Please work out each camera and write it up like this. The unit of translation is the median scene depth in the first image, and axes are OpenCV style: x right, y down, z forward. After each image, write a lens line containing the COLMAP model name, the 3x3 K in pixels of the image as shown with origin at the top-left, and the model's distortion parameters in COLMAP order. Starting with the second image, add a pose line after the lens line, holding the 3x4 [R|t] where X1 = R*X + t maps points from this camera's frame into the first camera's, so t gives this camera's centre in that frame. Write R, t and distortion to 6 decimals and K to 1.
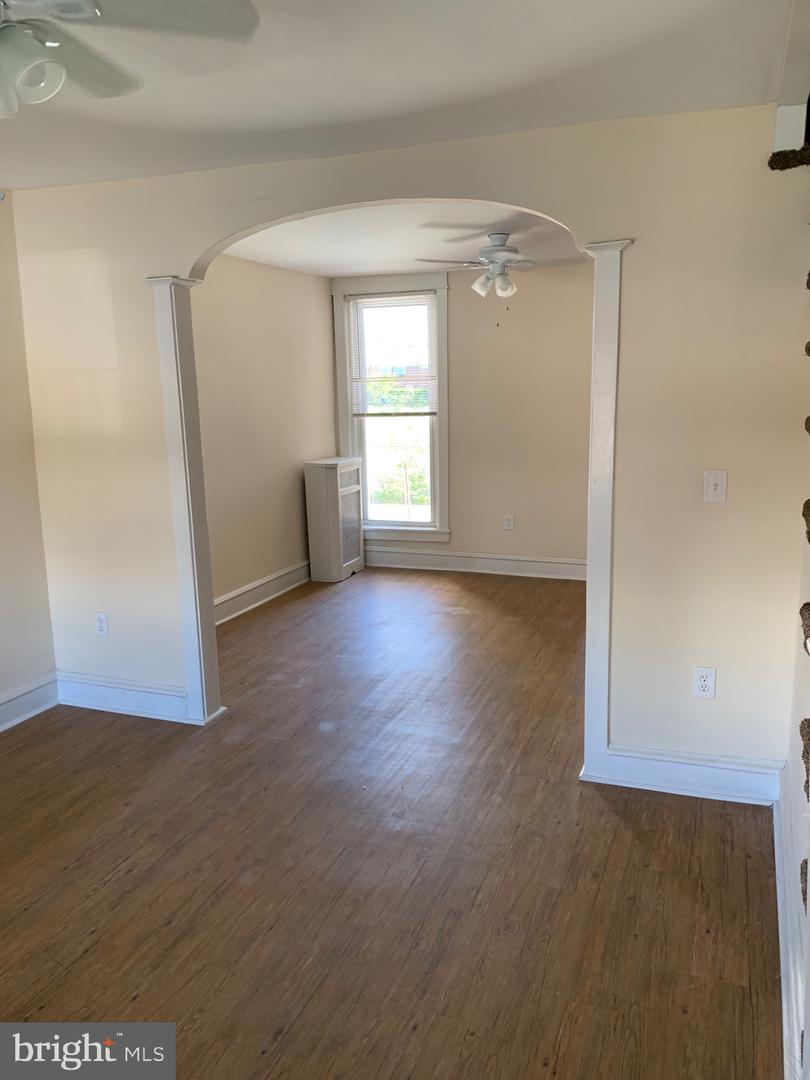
lens RADIAL K [[812.8, 0, 409.6], [0, 812.8, 556.6], [0, 0, 1]] dist [0.010574, -0.049393]
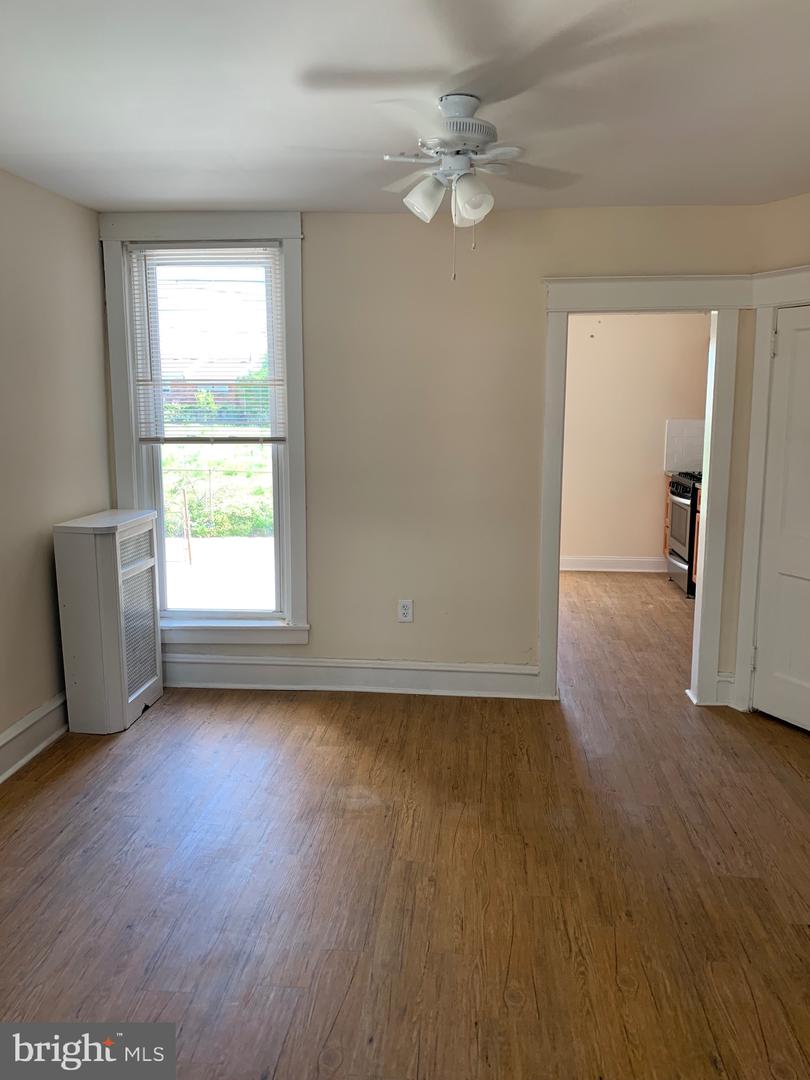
lens RADIAL K [[811.3, 0, 407.5], [0, 811.3, 526.8], [0, 0, 1]] dist [-0.007259, -0.001989]
pose [[0.960748, -0.019700, 0.276724, -0.055333], [0.035525, 0.998000, -0.052291, -0.085204], [-0.275140, 0.060069, 0.959526, 0.443558]]
